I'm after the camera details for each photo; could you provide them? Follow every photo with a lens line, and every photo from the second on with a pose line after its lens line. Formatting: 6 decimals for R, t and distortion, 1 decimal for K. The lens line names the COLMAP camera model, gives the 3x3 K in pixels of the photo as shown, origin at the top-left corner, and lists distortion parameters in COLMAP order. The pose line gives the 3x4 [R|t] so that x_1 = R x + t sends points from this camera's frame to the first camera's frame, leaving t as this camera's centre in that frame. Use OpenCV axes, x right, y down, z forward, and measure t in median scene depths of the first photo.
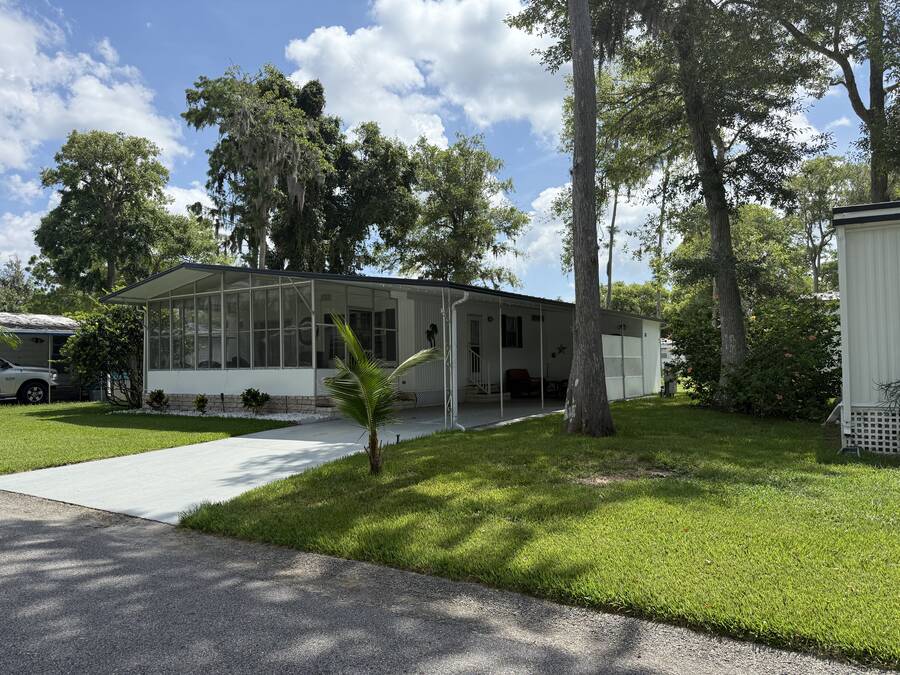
lens RADIAL K [[618.6, 0, 450.0], [0, 618.6, 337.5], [0, 0, 1]] dist [0.018690, -0.004156]
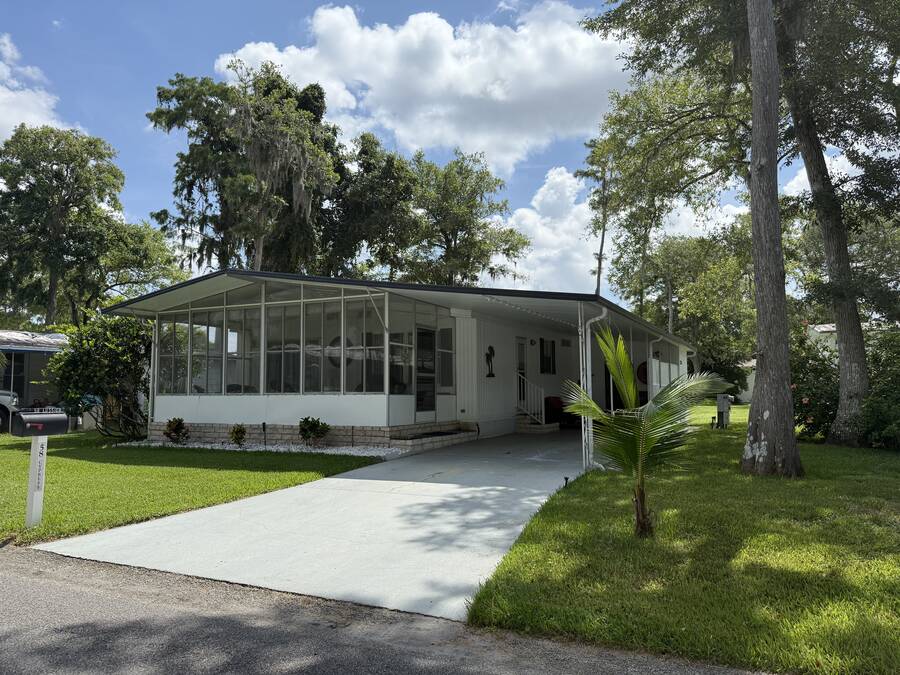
lens RADIAL K [[618.6, 0, 450.0], [0, 618.6, 337.5], [0, 0, 1]] dist [0.018690, -0.004156]
pose [[0.992603, 0.020098, 0.119729, -0.109301], [-0.014939, 0.998927, -0.043836, 0.003348], [-0.120482, 0.041723, 0.991838, 0.061061]]
